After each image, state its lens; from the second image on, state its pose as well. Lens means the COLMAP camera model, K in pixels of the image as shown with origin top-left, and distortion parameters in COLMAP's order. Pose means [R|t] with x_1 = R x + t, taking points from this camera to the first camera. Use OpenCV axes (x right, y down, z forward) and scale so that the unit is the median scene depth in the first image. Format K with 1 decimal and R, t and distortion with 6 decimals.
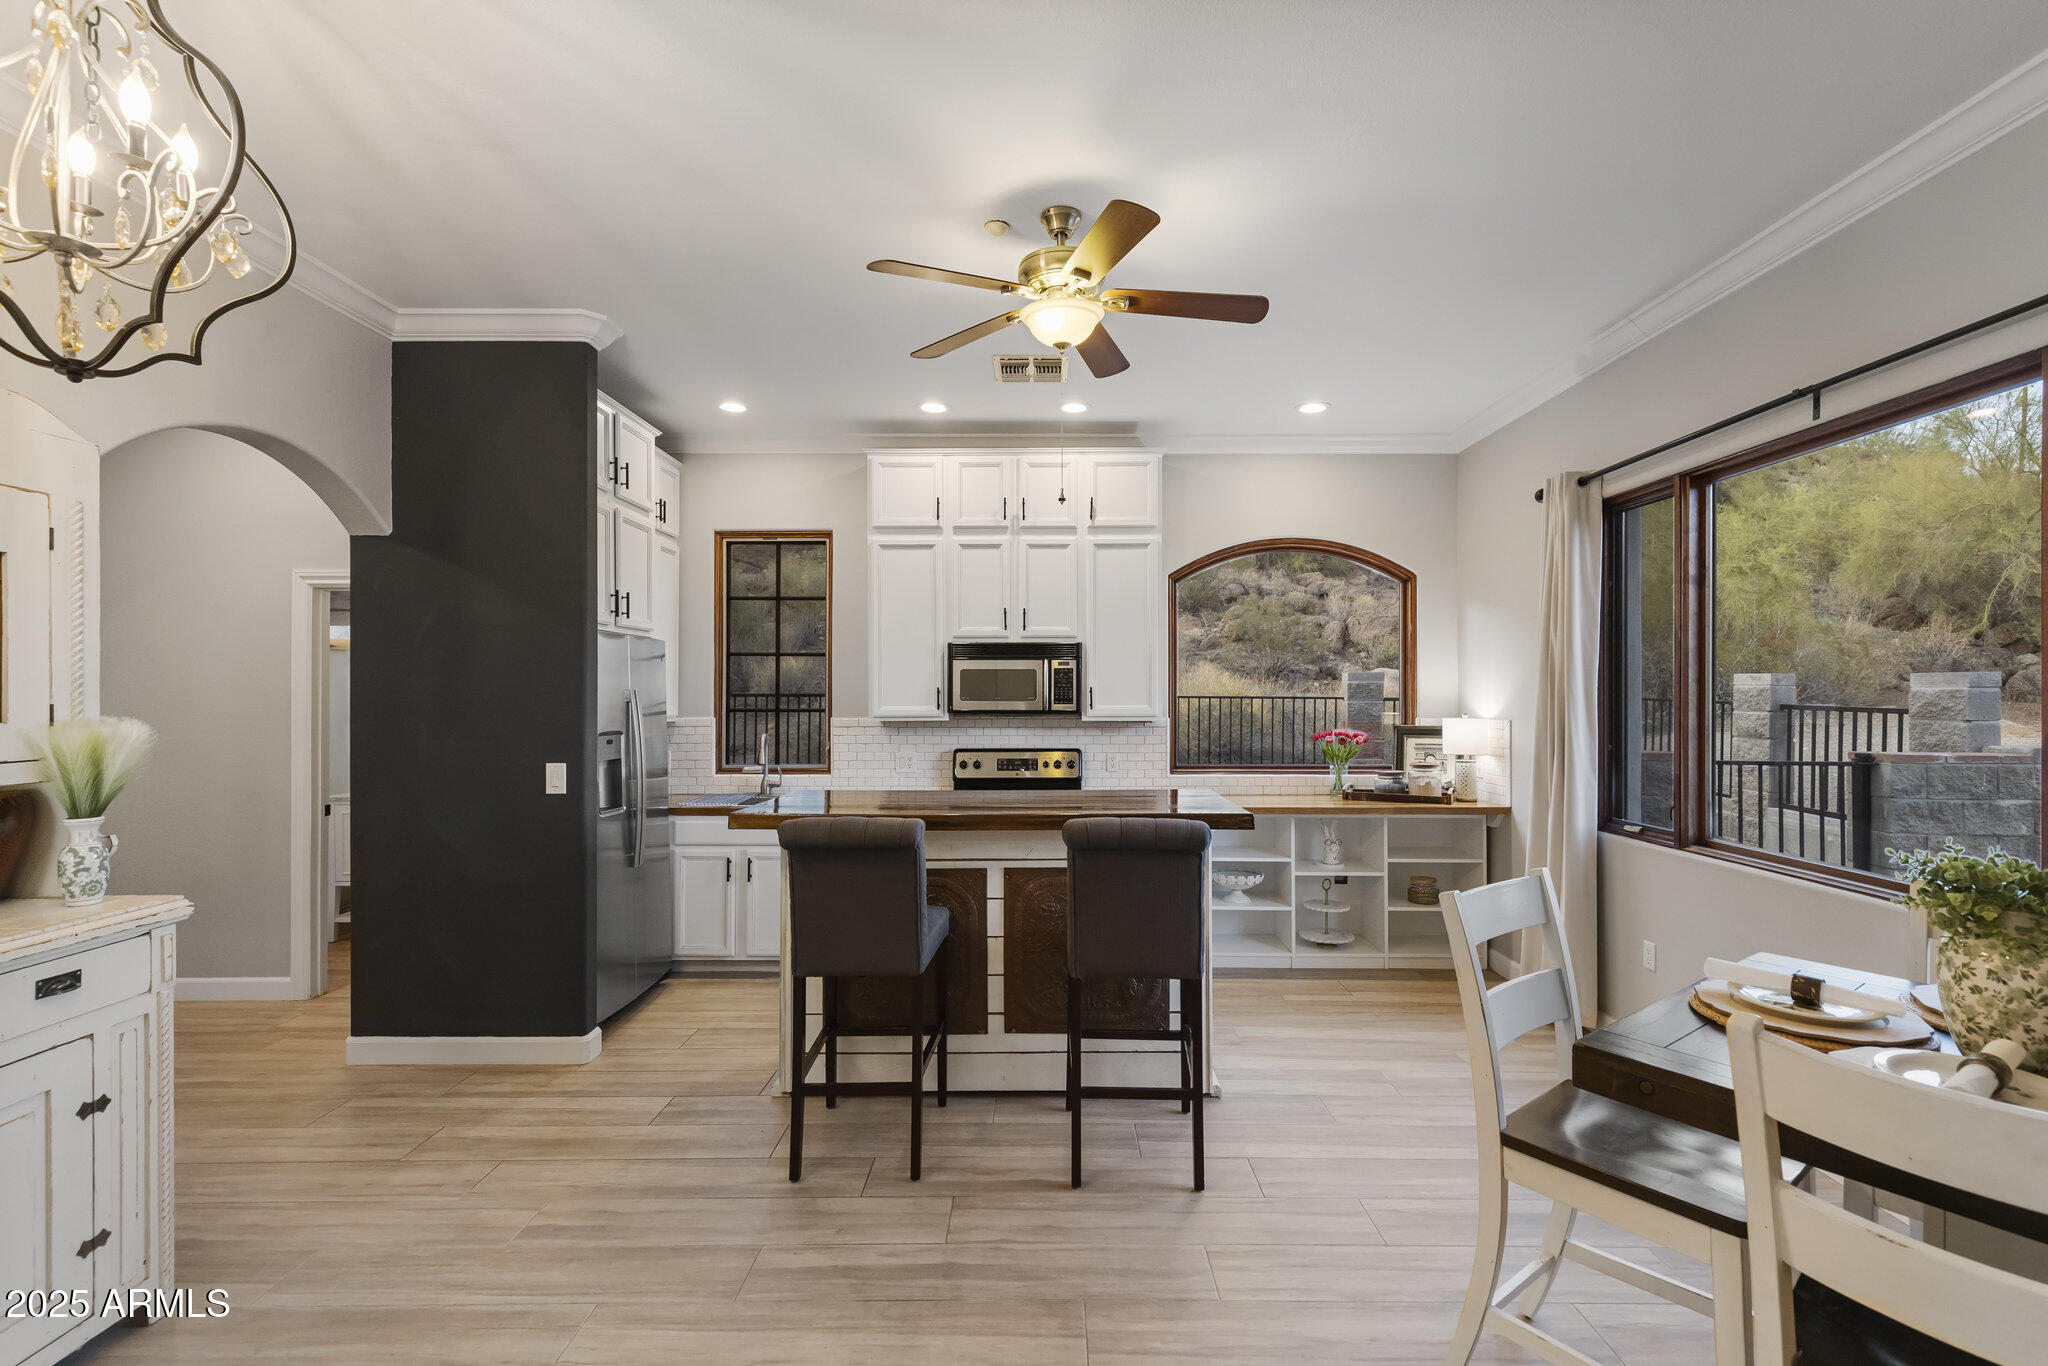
lens RADIAL K [[917.5, 0, 1024.0], [0, 917.5, 683.0], [0, 0, 1]] dist [0.023028, -0.016442]
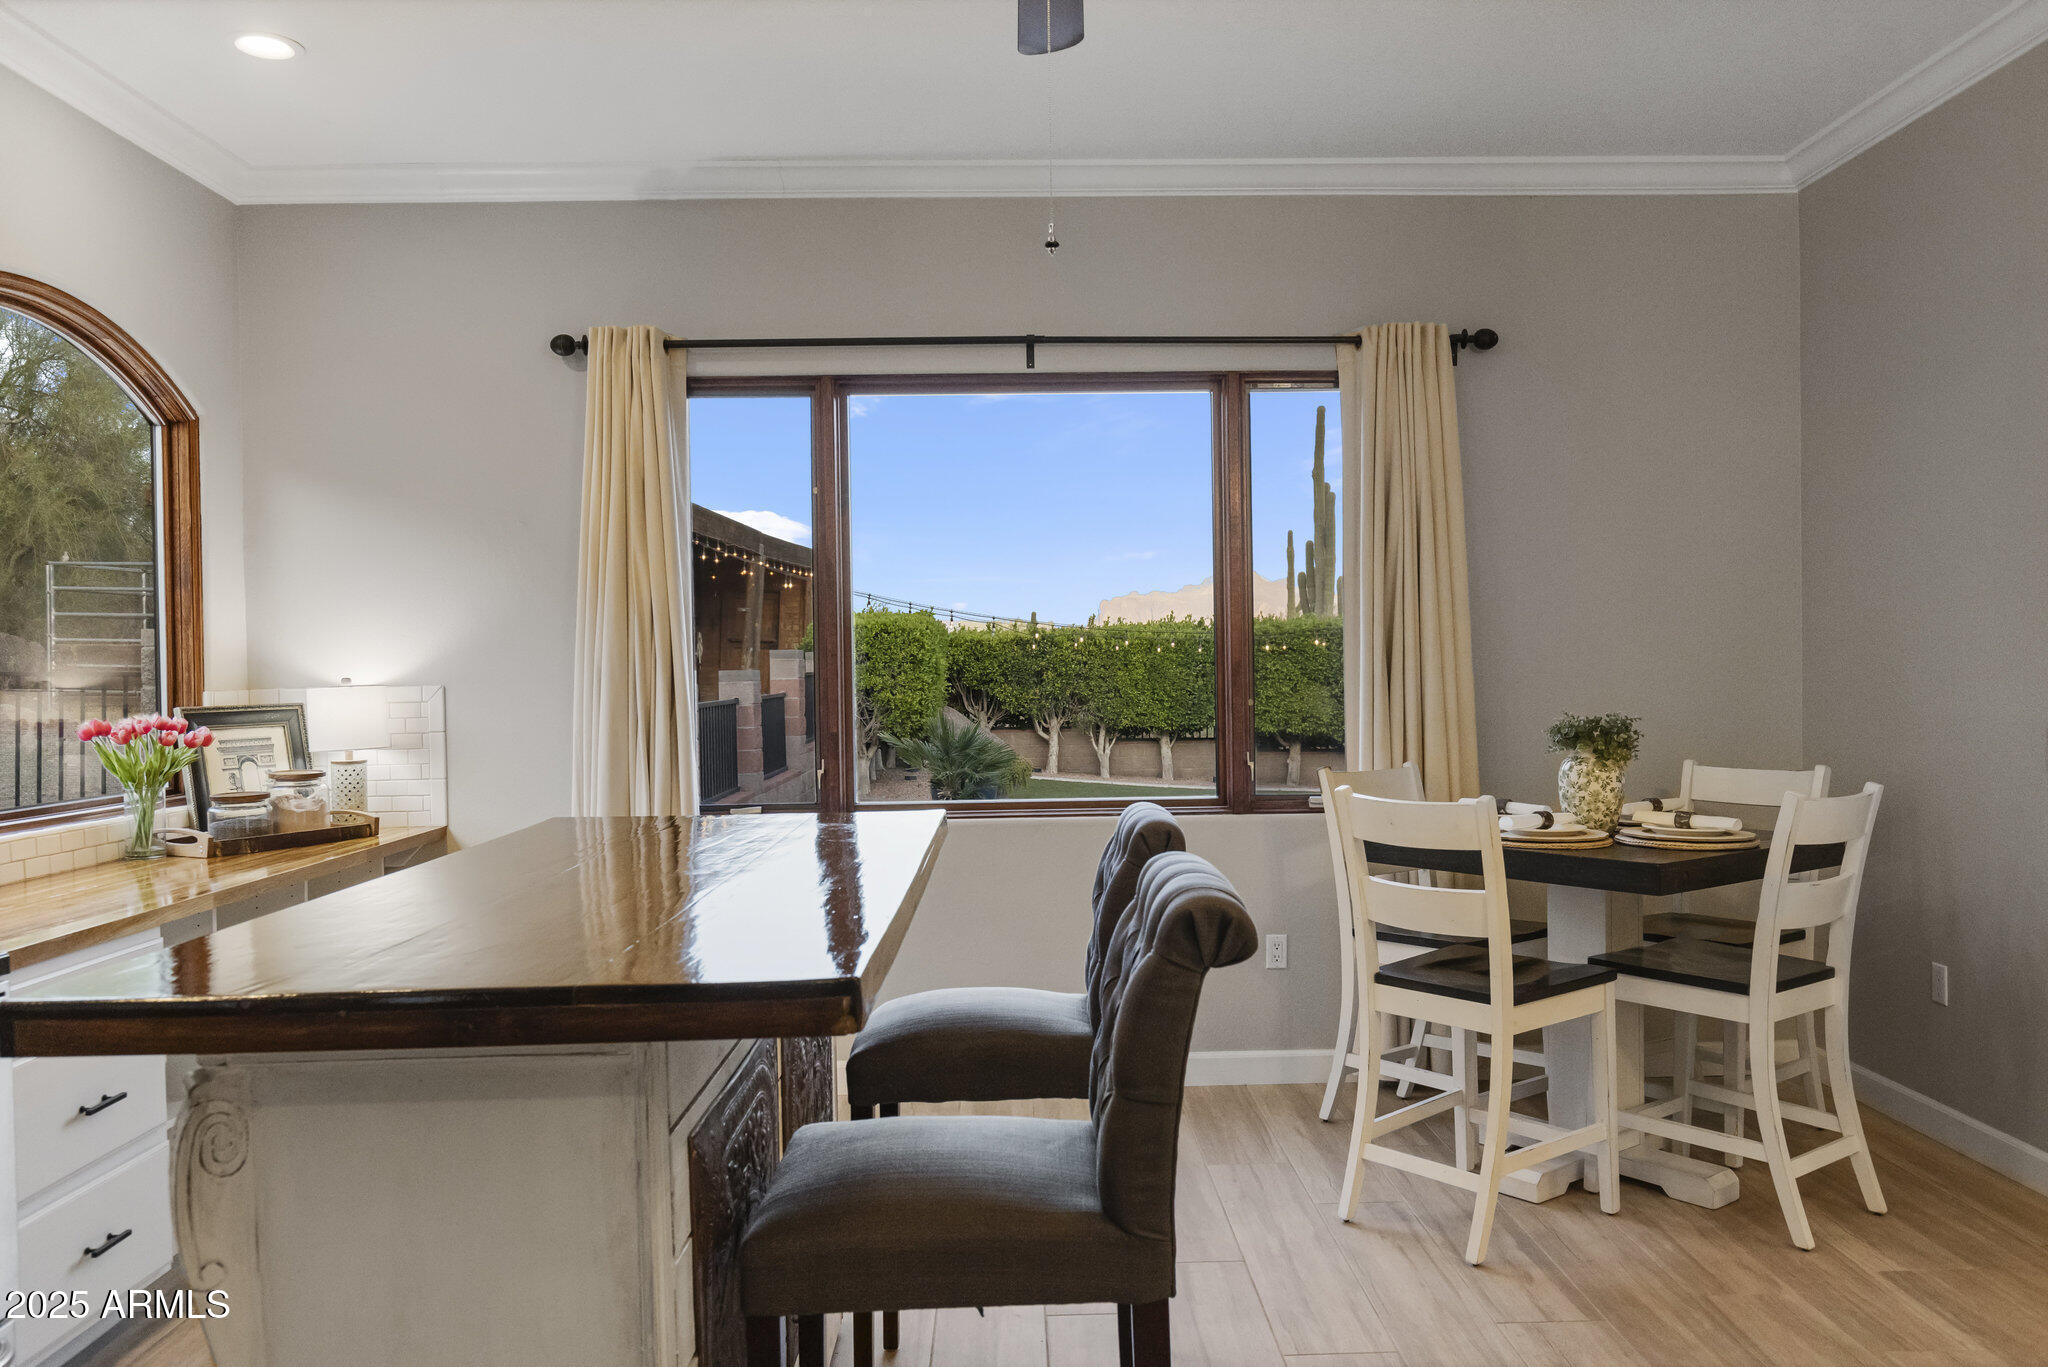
lens RADIAL K [[1567.0, 0, 1024.0], [0, 1567.0, 683.5], [0, 0, 1]] dist [0.001720, -0.002658]
pose [[-0.036682, -0.009667, 0.999280, -0.500264], [0.003967, 0.999944, 0.009819, 0.028127], [-0.999319, 0.004324, -0.036642, 0.600603]]
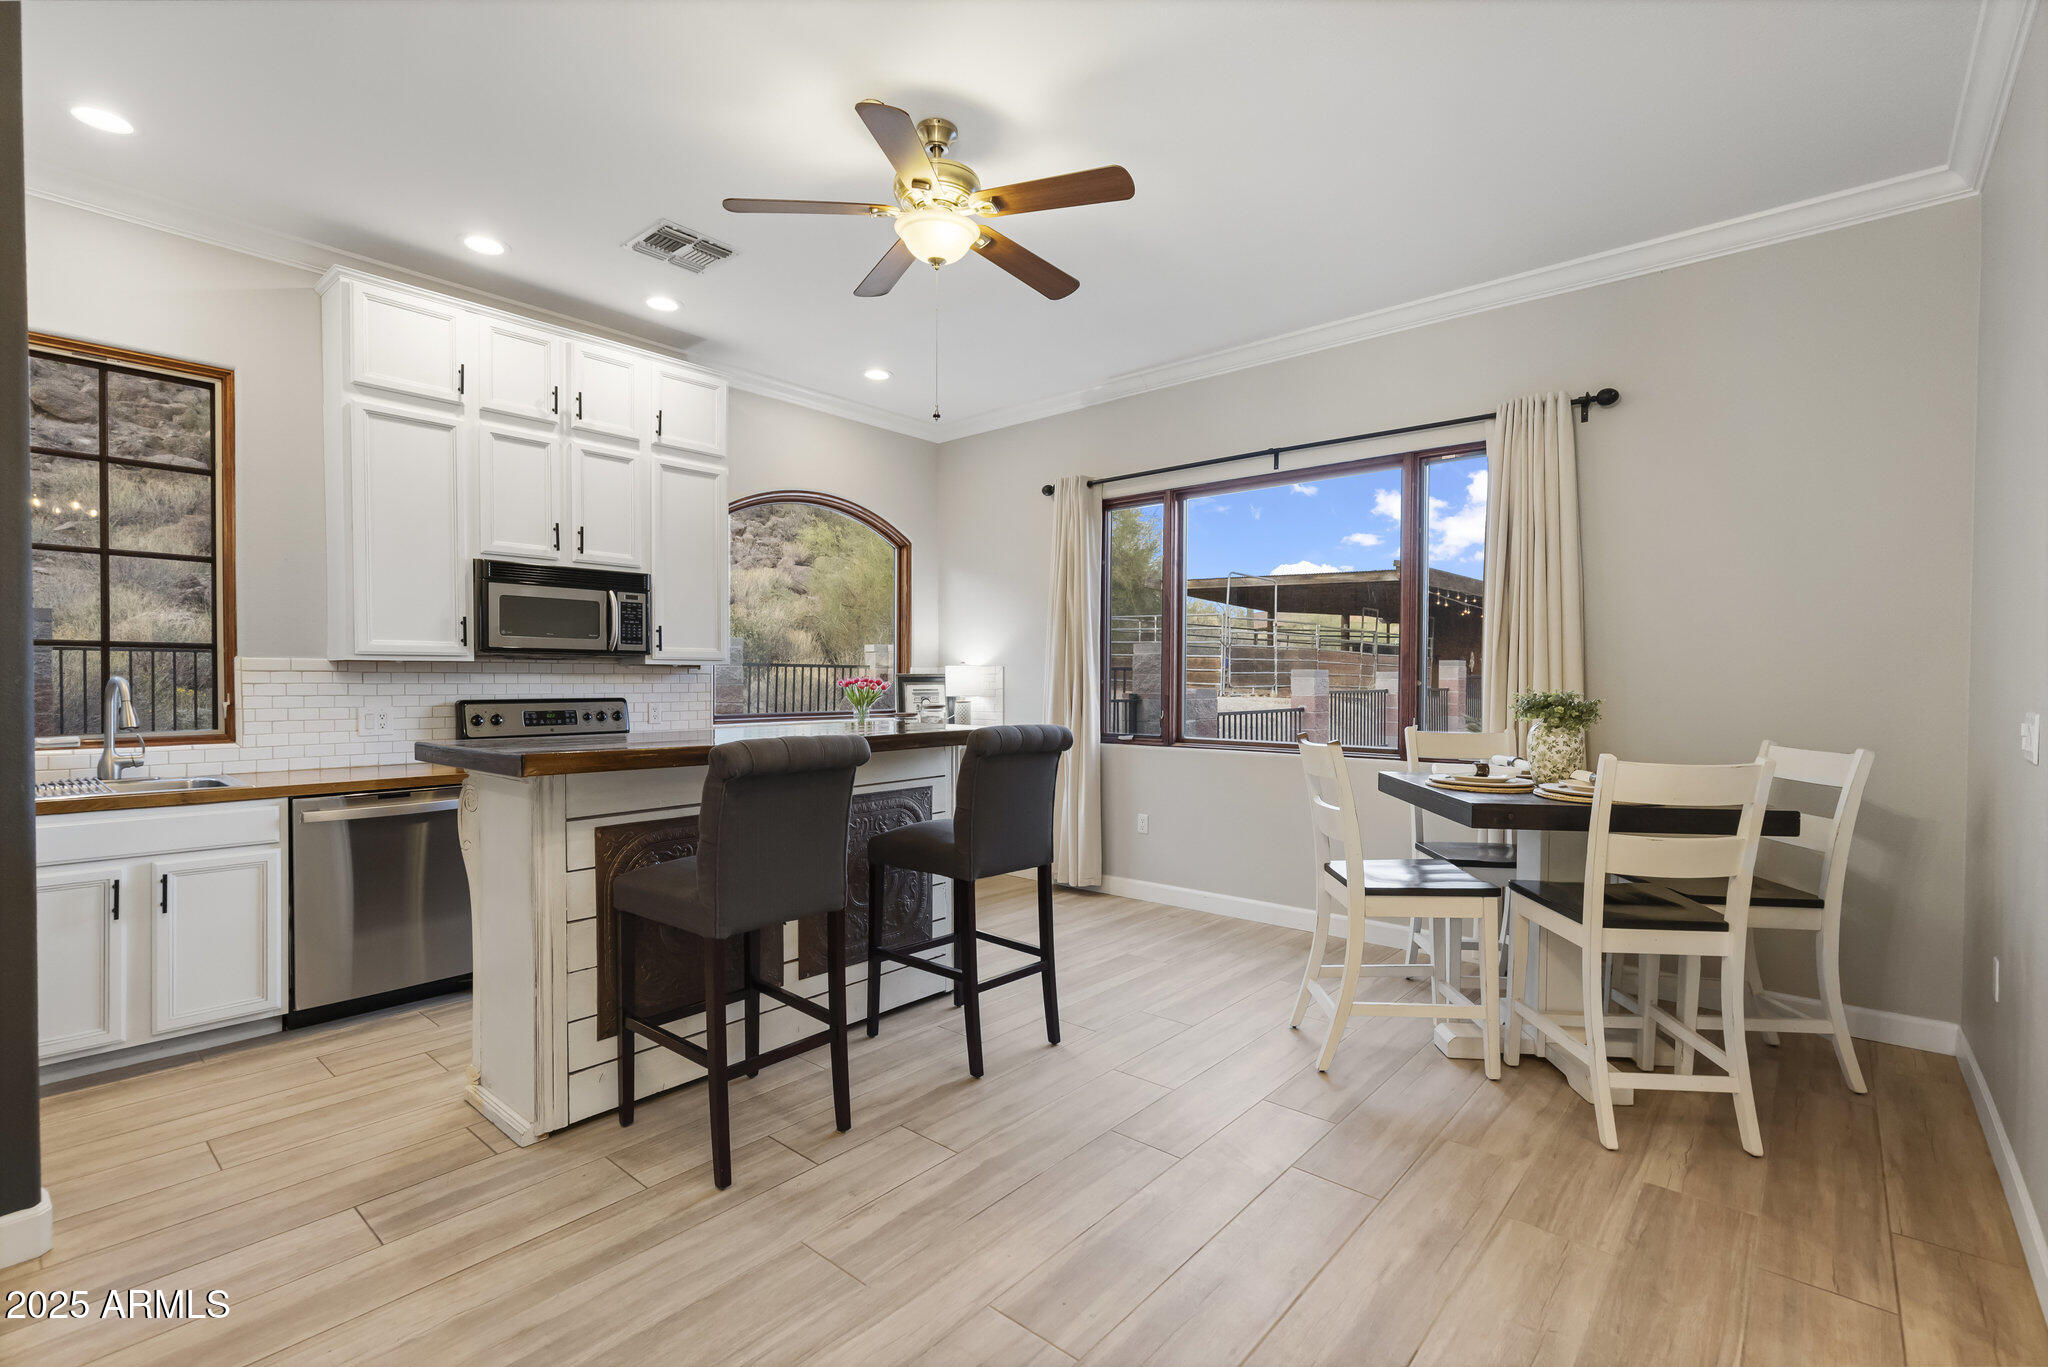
lens RADIAL K [[928.0, 0, 1024.0], [0, 928.0, 683.5], [0, 0, 1]] dist [0.009711, -0.000581]
pose [[0.646786, 0.000227, 0.762672, -0.383495], [-0.012966, 0.999859, 0.010698, 0.046080], [-0.762562, -0.016808, 0.646697, 0.151590]]
